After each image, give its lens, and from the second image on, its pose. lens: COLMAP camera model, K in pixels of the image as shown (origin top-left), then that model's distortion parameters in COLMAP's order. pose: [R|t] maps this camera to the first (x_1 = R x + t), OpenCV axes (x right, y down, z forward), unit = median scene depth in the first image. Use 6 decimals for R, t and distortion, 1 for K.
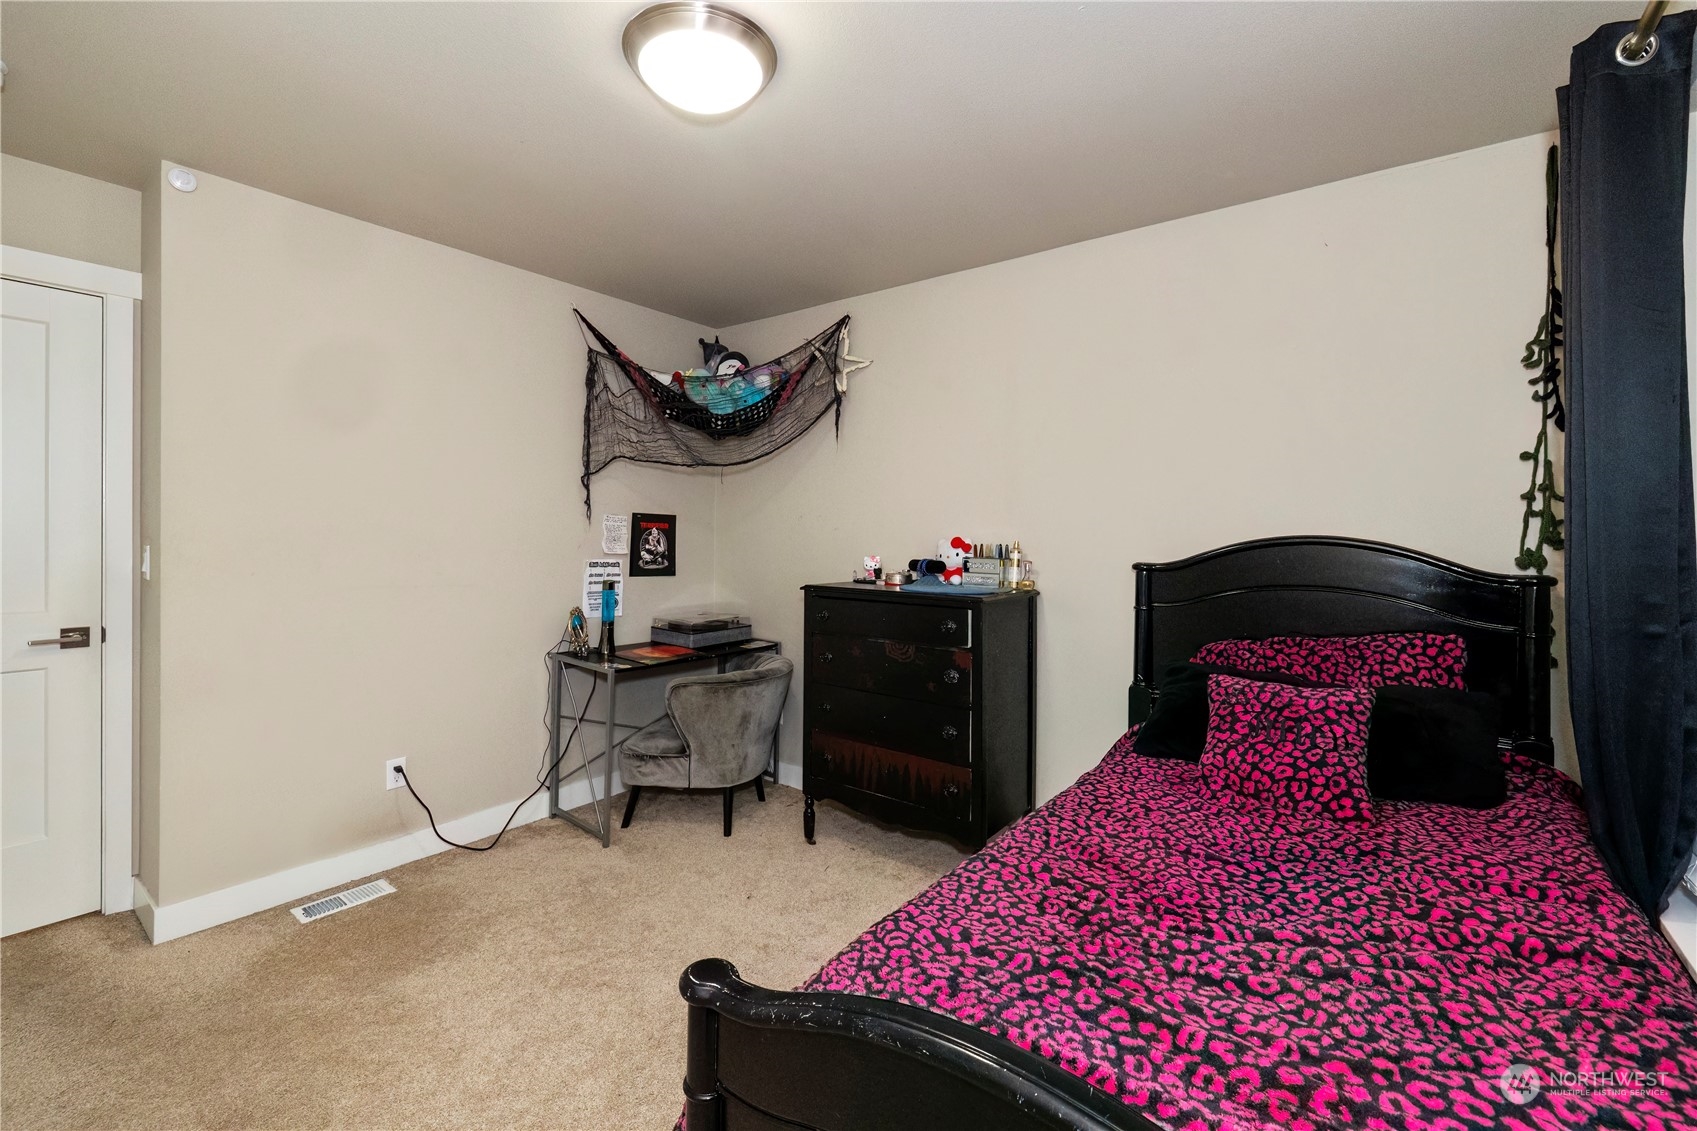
lens RADIAL K [[720.4, 0, 842.1], [0, 720.4, 539.3], [0, 0, 1]] dist [-0.000911, -0.000202]
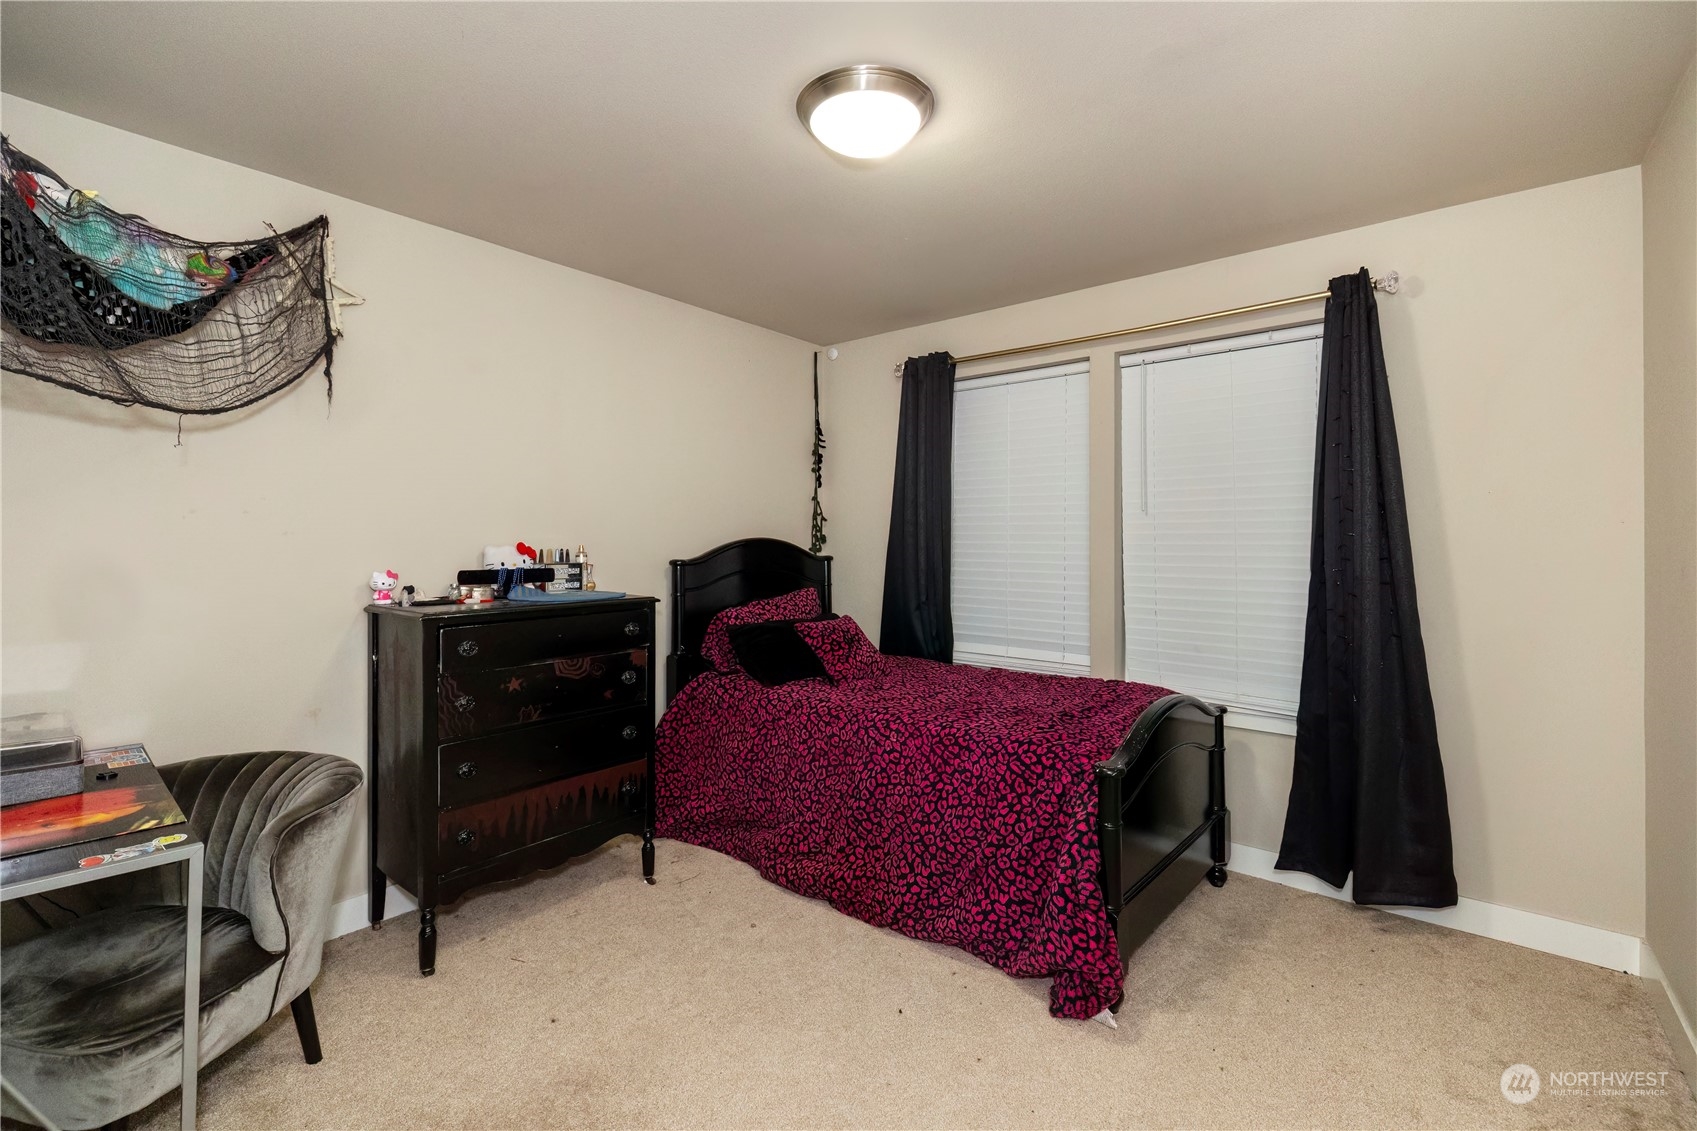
lens RADIAL K [[720.4, 0, 842.1], [0, 720.4, 539.3], [0, 0, 1]] dist [-0.000911, -0.000202]
pose [[0.031872, -0.013938, 0.999395, -0.745236], [0.006908, 0.999882, 0.013724, -0.017047], [-0.999468, 0.006466, 0.031965, 0.568197]]
